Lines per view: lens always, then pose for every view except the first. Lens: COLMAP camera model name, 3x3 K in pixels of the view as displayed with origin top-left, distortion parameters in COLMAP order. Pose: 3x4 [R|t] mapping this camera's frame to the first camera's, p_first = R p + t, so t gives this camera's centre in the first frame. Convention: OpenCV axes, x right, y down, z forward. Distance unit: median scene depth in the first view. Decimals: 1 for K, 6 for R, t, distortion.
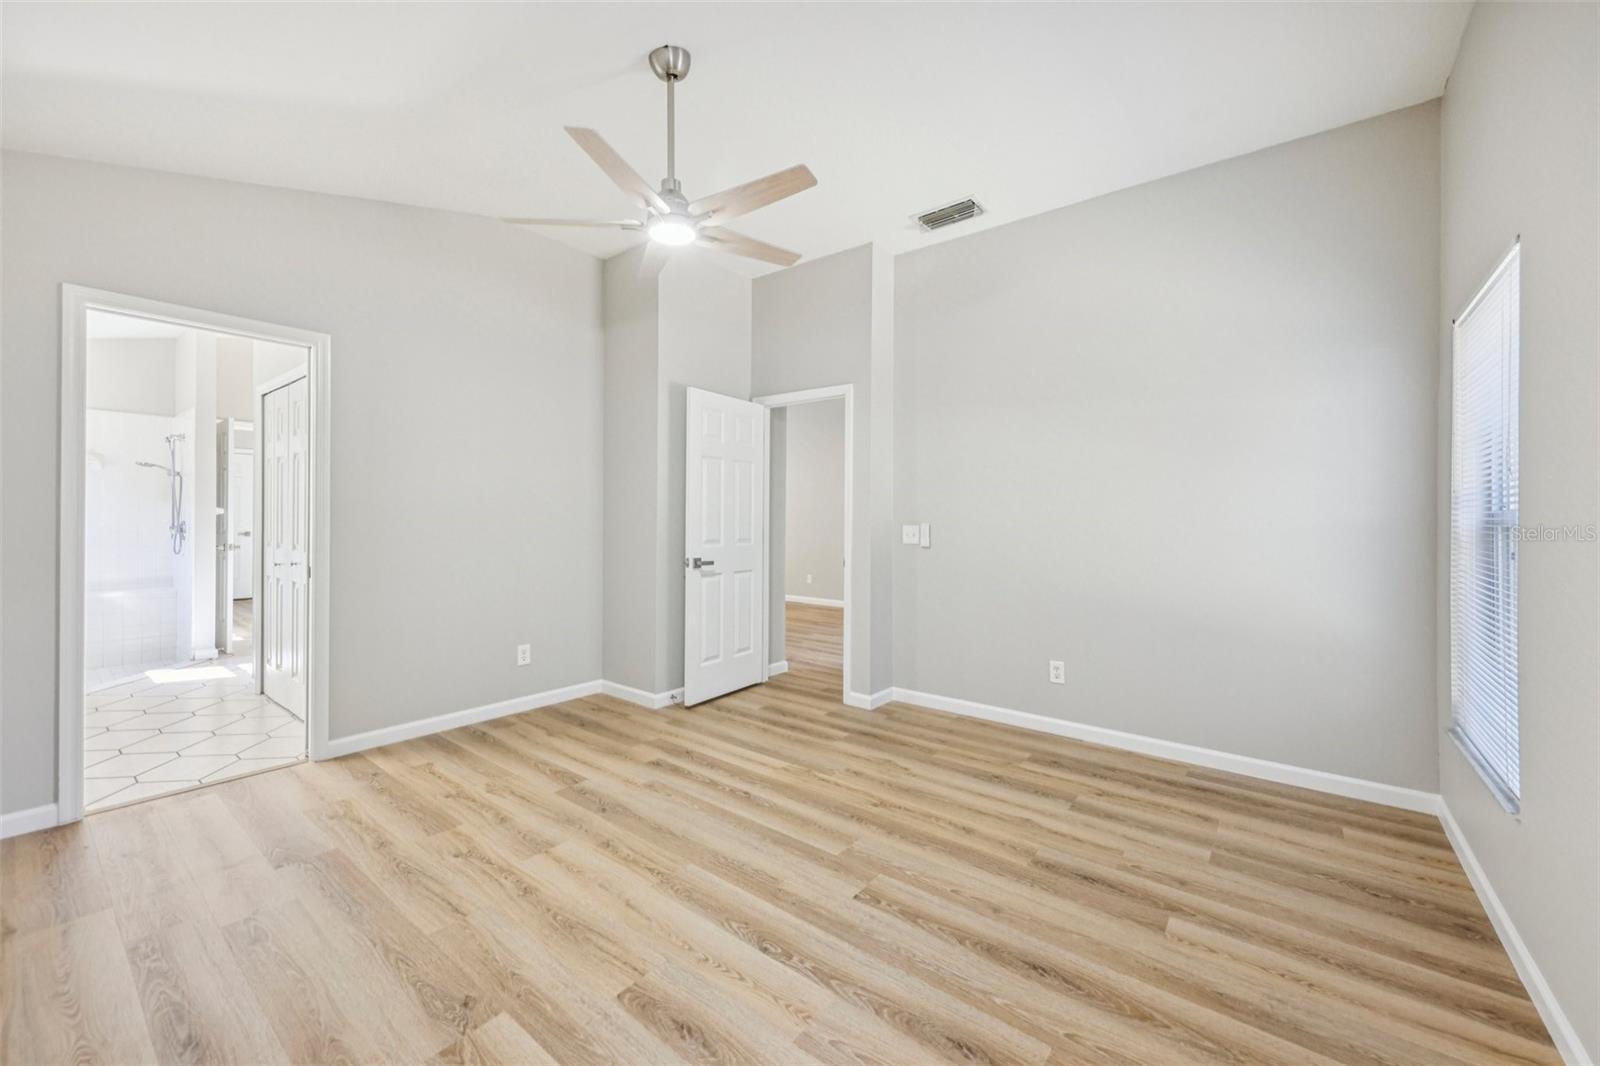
lens RADIAL K [[630.1, 0, 796.3], [0, 630.1, 522.9], [0, 0, 1]] dist [0.026291, -0.009526]
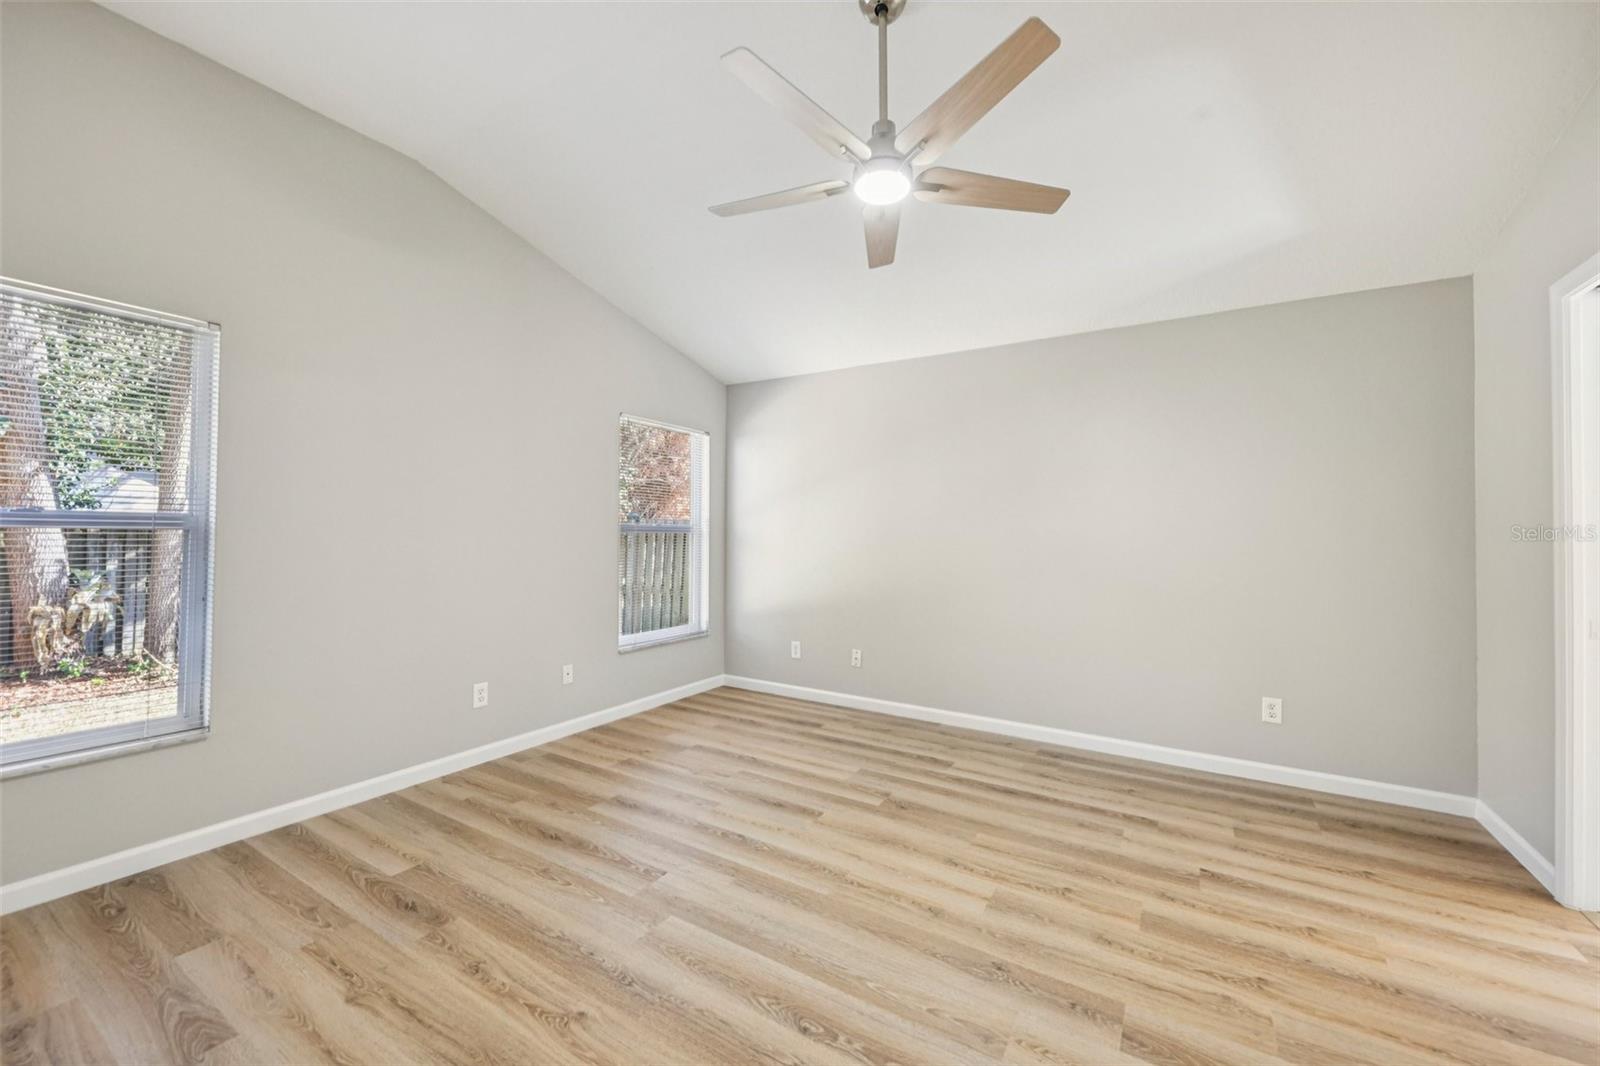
lens RADIAL K [[630.1, 0, 796.3], [0, 630.1, 522.9], [0, 0, 1]] dist [0.026291, -0.009526]
pose [[-0.993734, -0.019420, -0.110071, -0.002034], [-0.017717, 0.999708, -0.016435, -0.011918], [0.110358, -0.014382, -0.993788, 1.702602]]
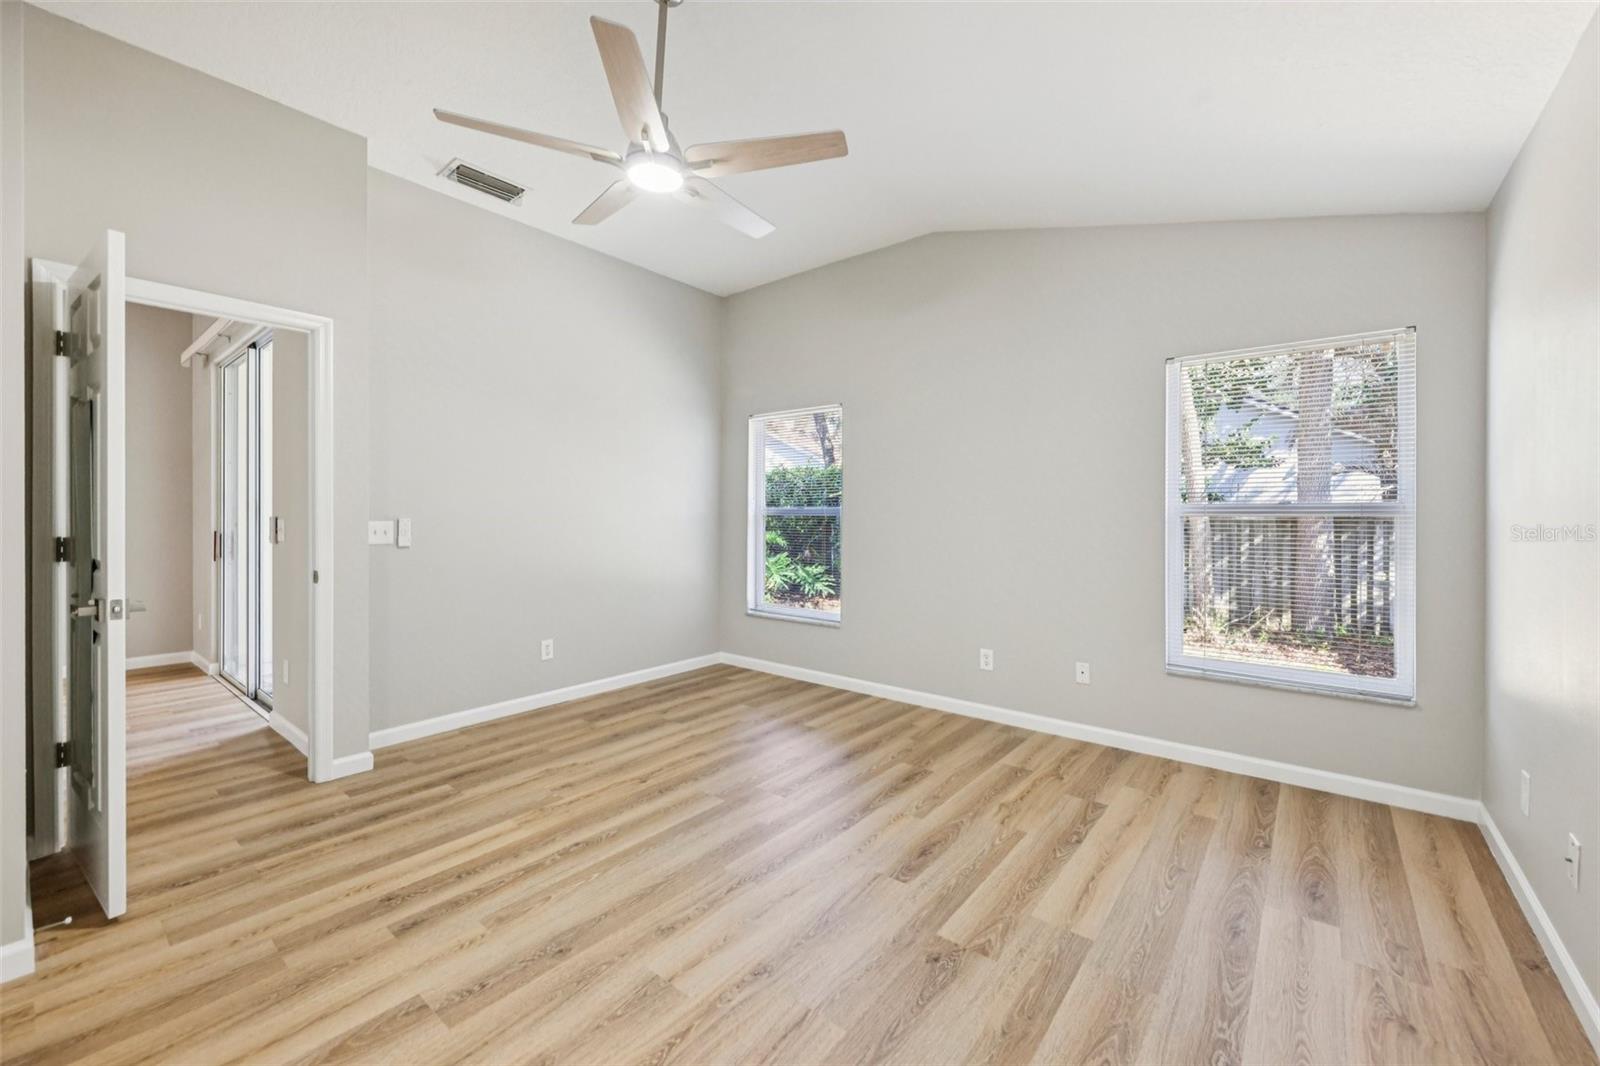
lens RADIAL K [[630.1, 0, 796.3], [0, 630.1, 522.9], [0, 0, 1]] dist [0.026291, -0.009526]
pose [[0.015219, -0.018027, 0.999722, -0.996221], [0.001842, 0.999836, 0.018001, -0.018683], [-0.999882, 0.001568, 0.015250, 0.753917]]
